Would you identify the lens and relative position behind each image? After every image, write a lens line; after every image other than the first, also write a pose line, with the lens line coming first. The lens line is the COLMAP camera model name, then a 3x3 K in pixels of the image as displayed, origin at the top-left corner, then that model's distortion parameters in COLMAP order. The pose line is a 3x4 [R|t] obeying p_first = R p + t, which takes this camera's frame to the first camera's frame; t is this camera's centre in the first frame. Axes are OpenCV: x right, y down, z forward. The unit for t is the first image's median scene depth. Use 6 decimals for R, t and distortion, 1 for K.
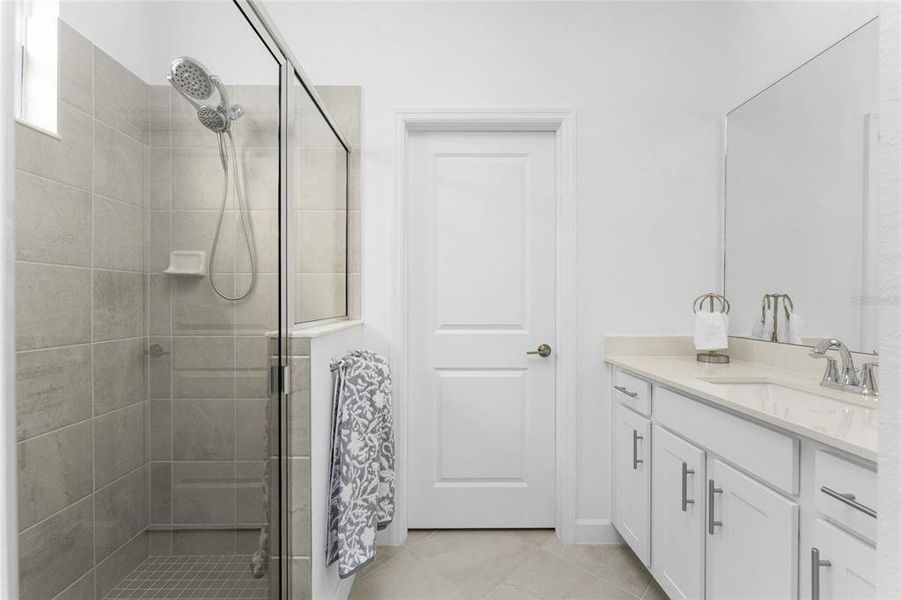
lens RADIAL K [[381.3, 0, 443.9], [0, 381.3, 298.7], [0, 0, 1]] dist [0.001941, 0.000153]
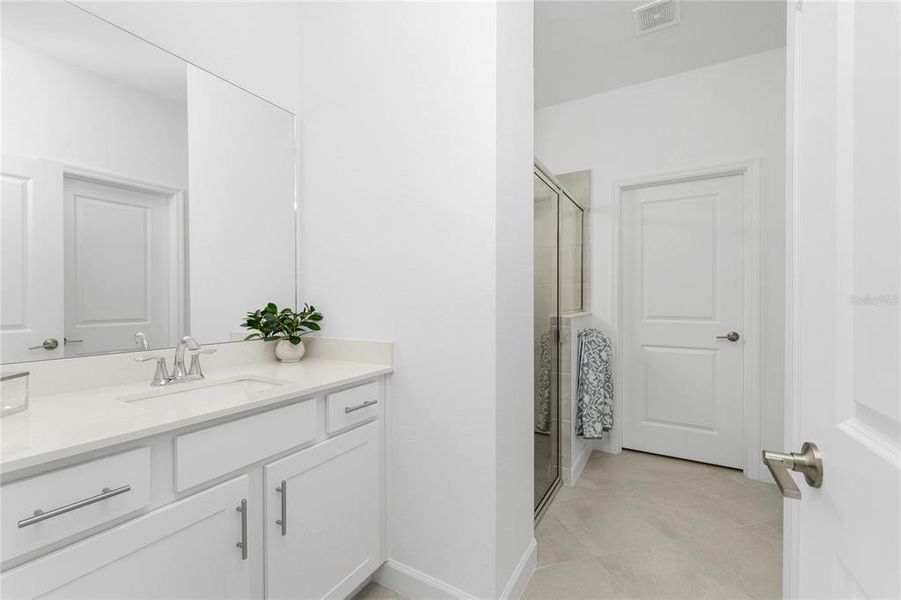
lens RADIAL K [[381.3, 0, 443.9], [0, 381.3, 298.7], [0, 0, 1]] dist [0.001941, 0.000153]
pose [[0.856698, 0.000607, -0.515817, 0.112731], [0.005158, 0.999939, 0.009743, -0.024176], [0.515792, -0.011008, 0.856643, -0.945049]]
